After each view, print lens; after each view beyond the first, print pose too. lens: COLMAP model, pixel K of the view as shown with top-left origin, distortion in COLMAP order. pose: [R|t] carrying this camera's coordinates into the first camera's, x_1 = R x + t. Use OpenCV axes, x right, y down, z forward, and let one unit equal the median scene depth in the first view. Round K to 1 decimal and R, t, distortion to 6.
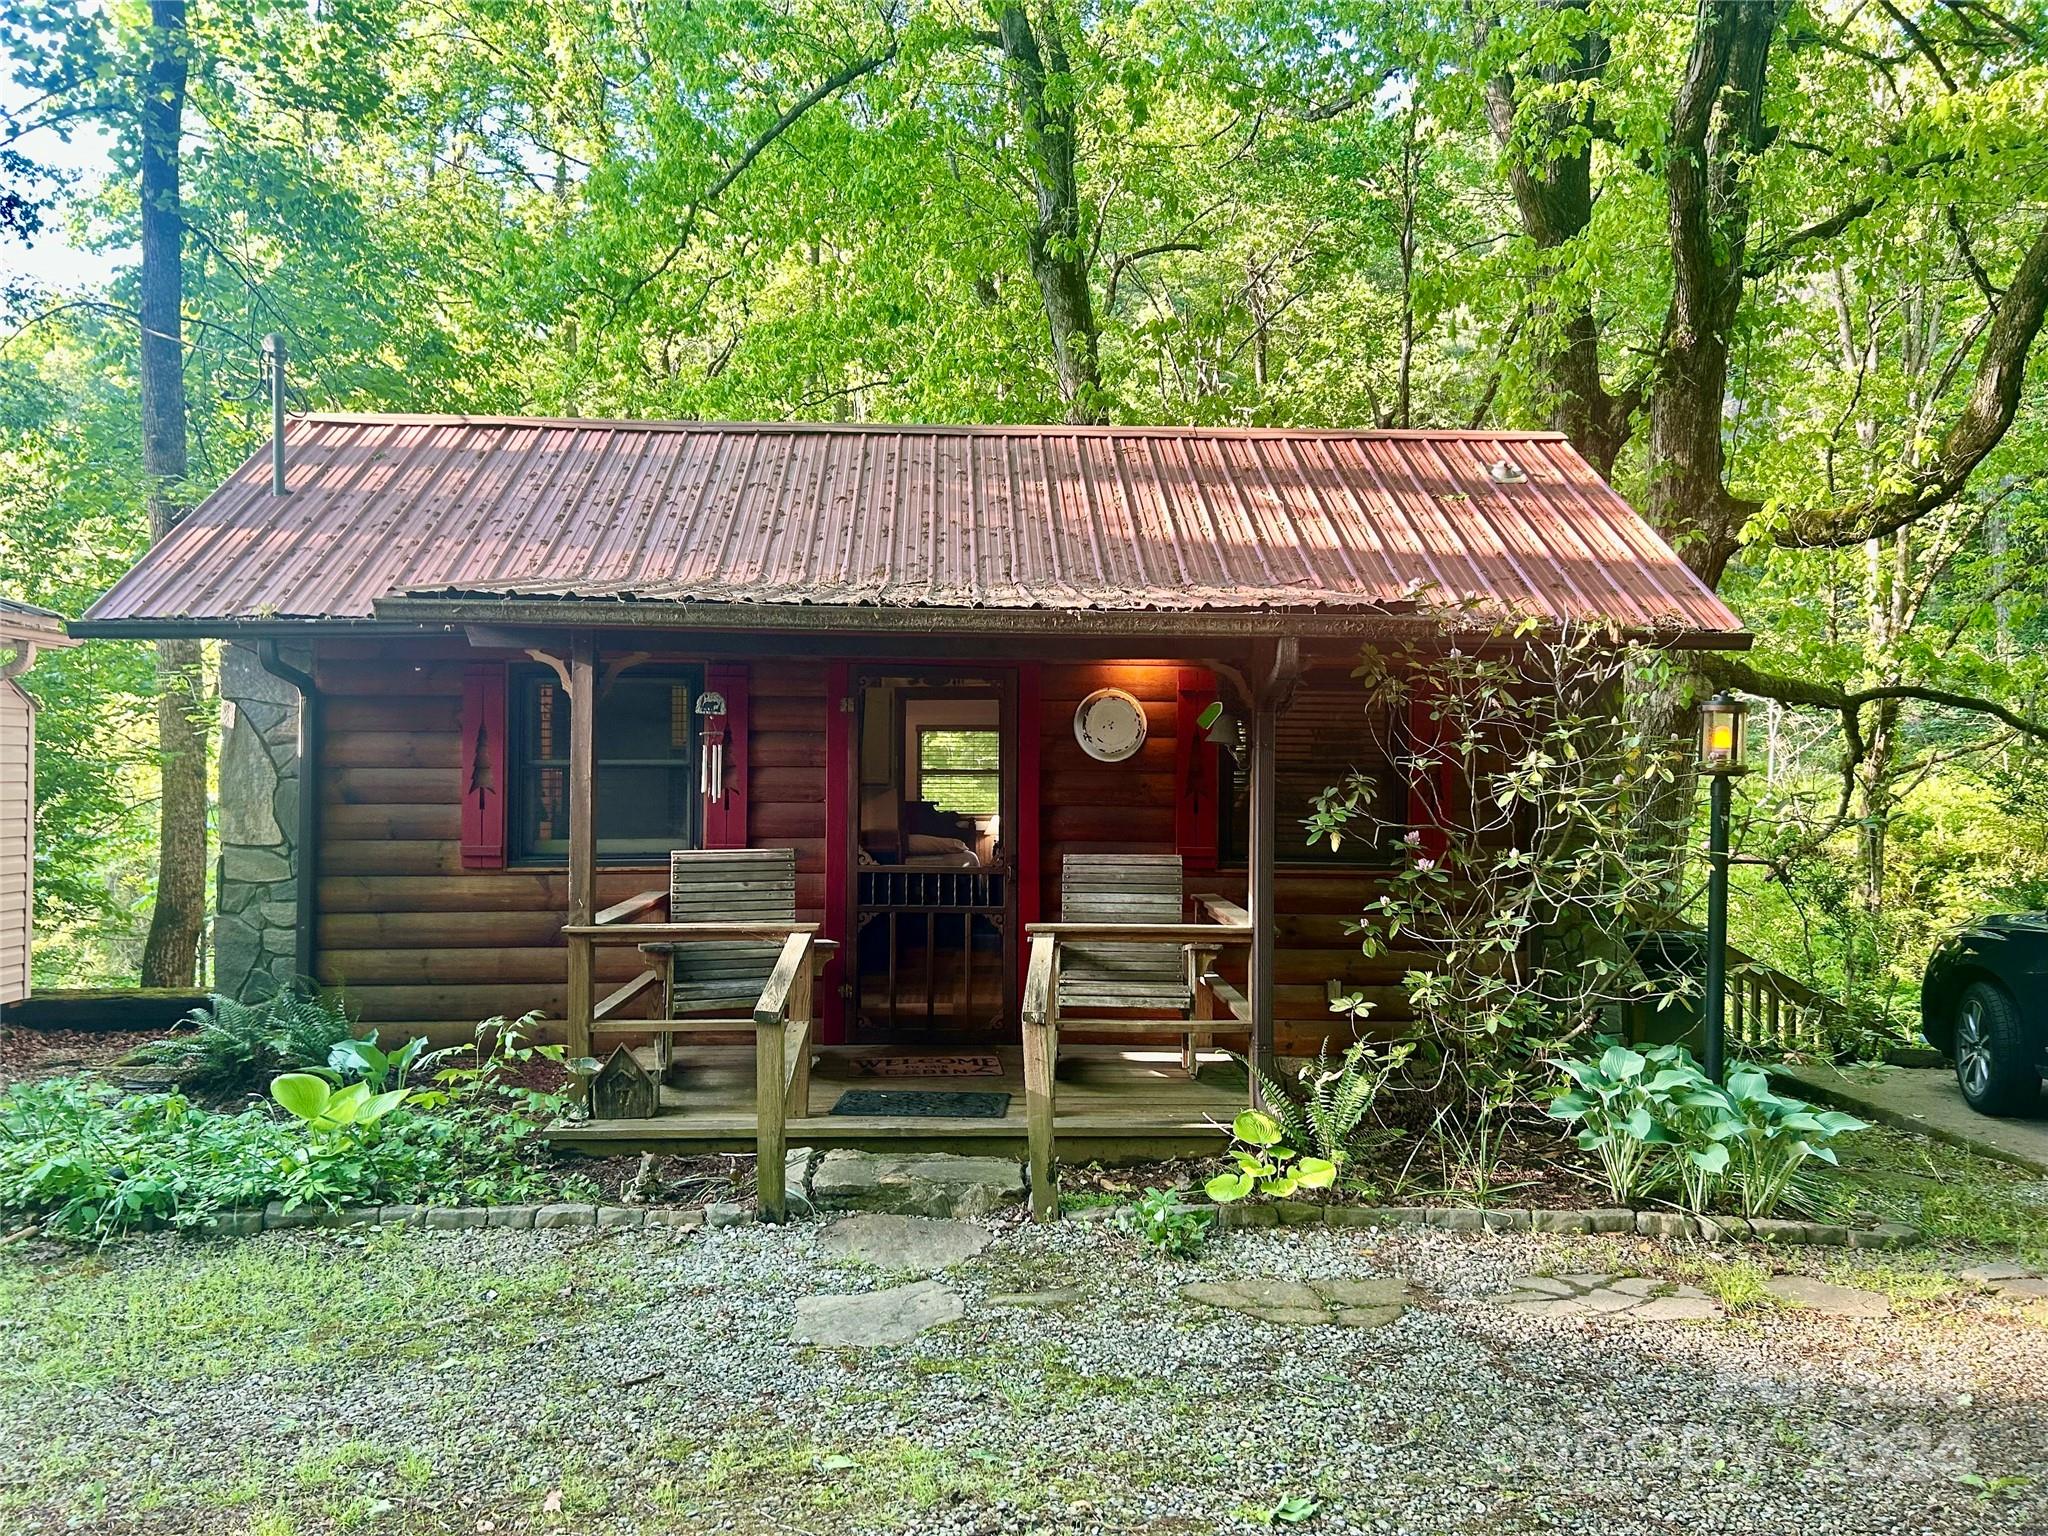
lens RADIAL K [[1555.8, 0, 1024.0], [0, 1555.8, 773.3], [0, 0, 1]] dist [0.000785, -0.000625]
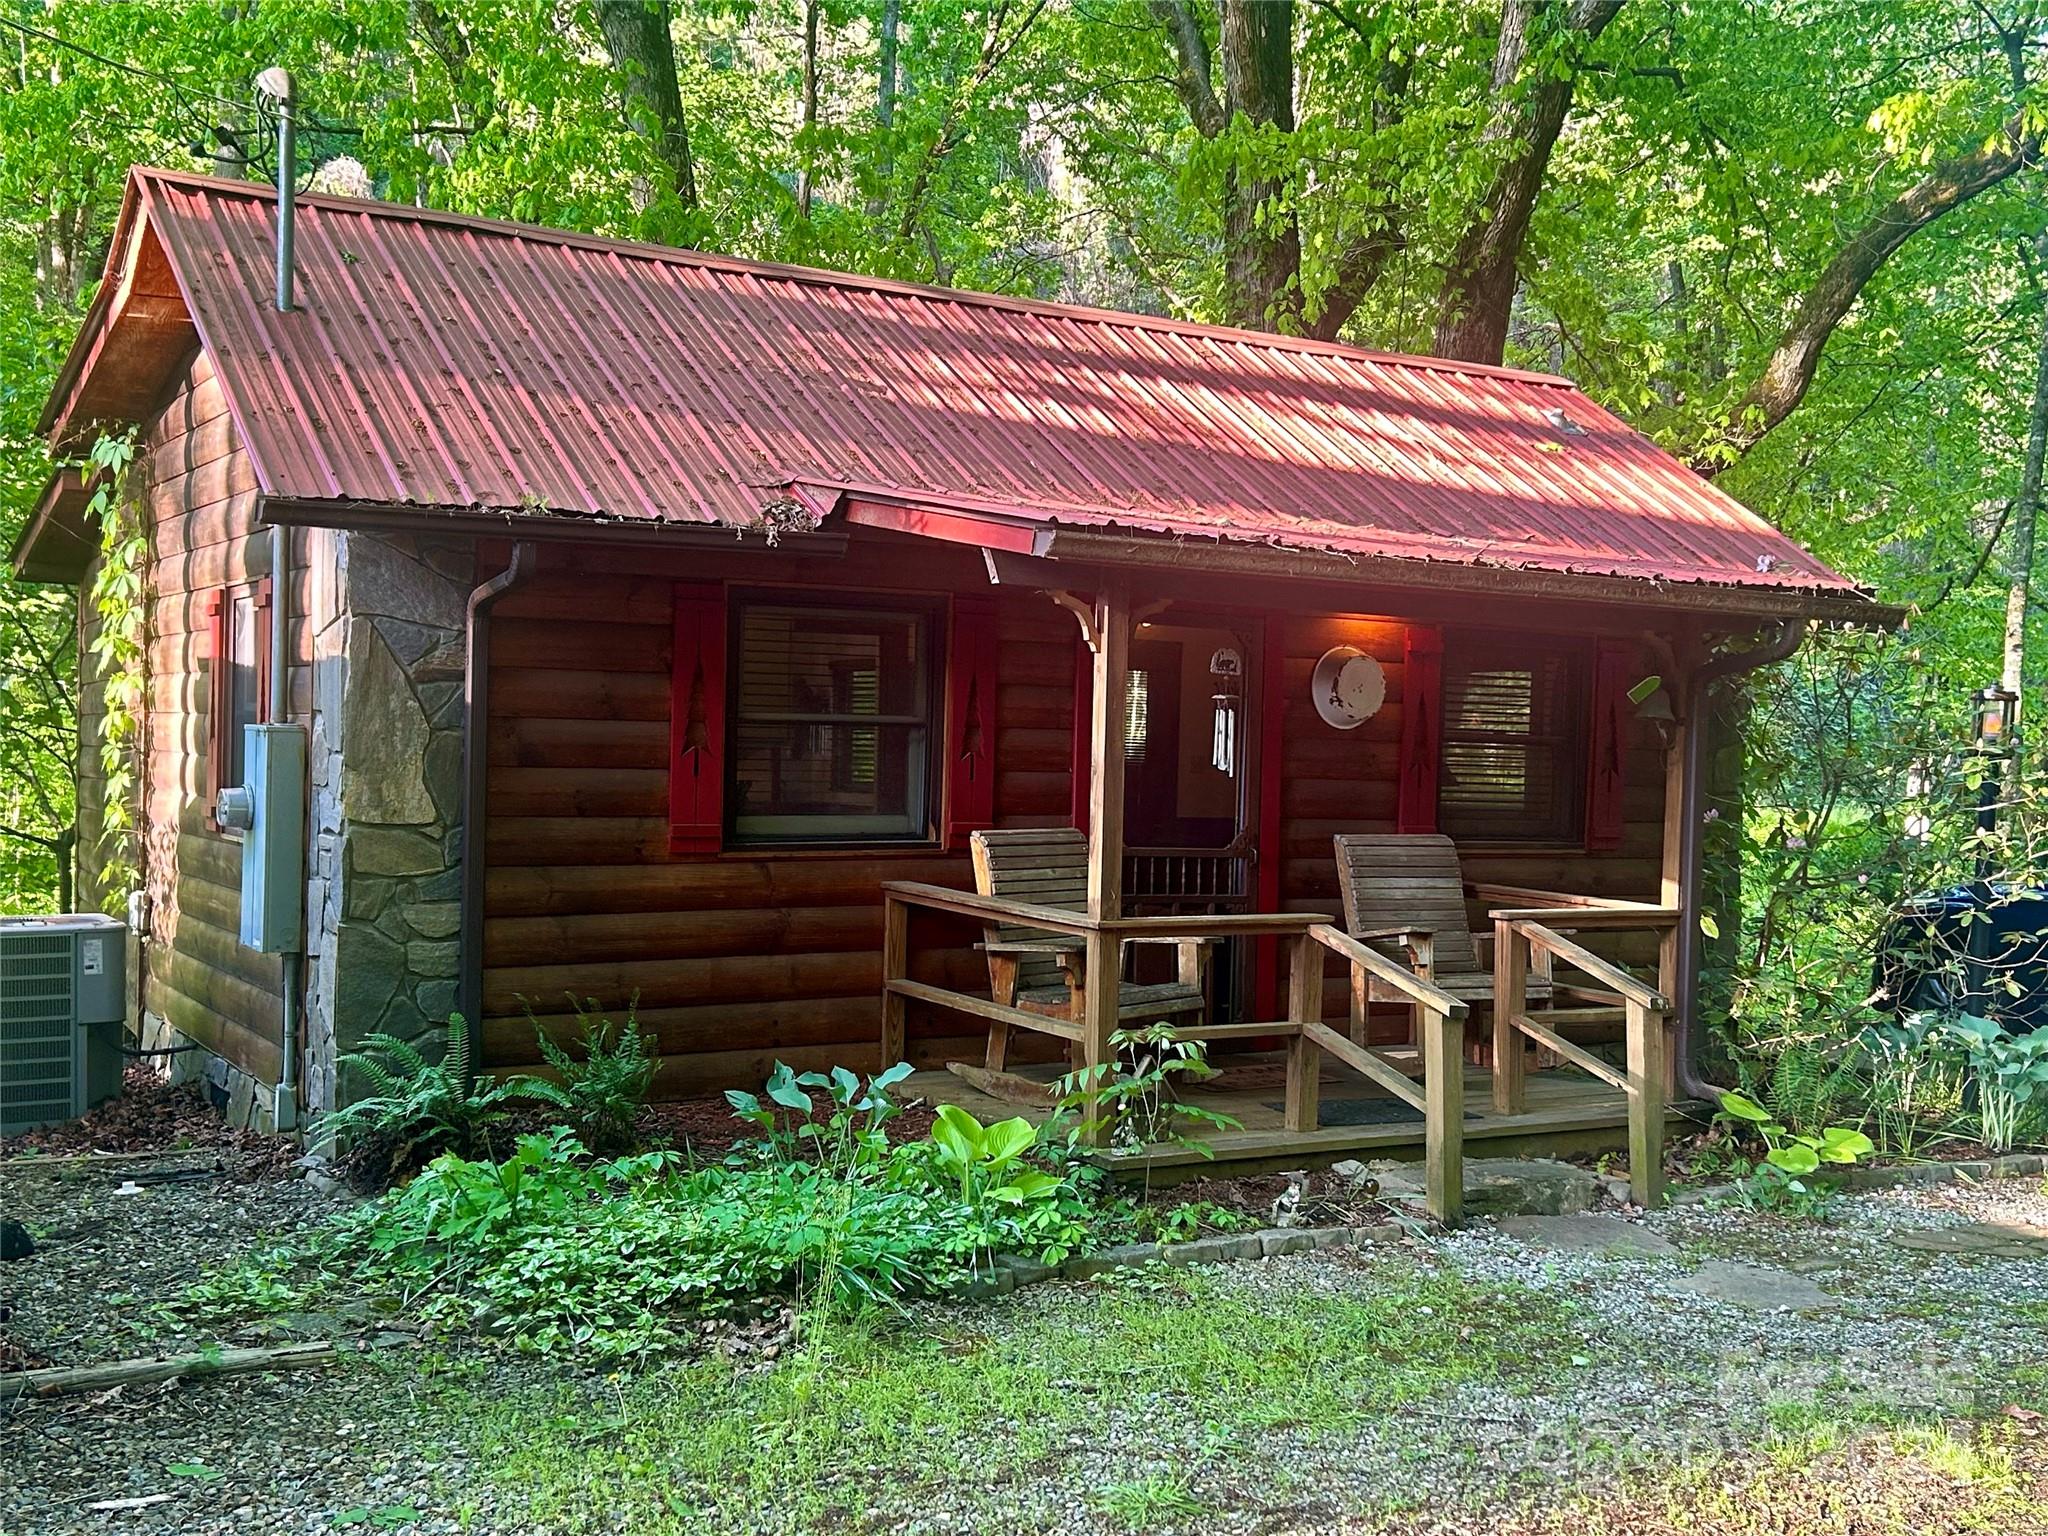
lens RADIAL K [[2204.2, 0, 1023.9], [0, 2204.2, 767.2], [0, 0, 1]] dist [-0.014636, 0.000000]
pose [[0.882066, 0.012183, 0.470968, -0.712923], [-0.023563, 0.999555, 0.018275, -0.004574], [-0.470536, -0.027217, 0.881961, -0.021295]]
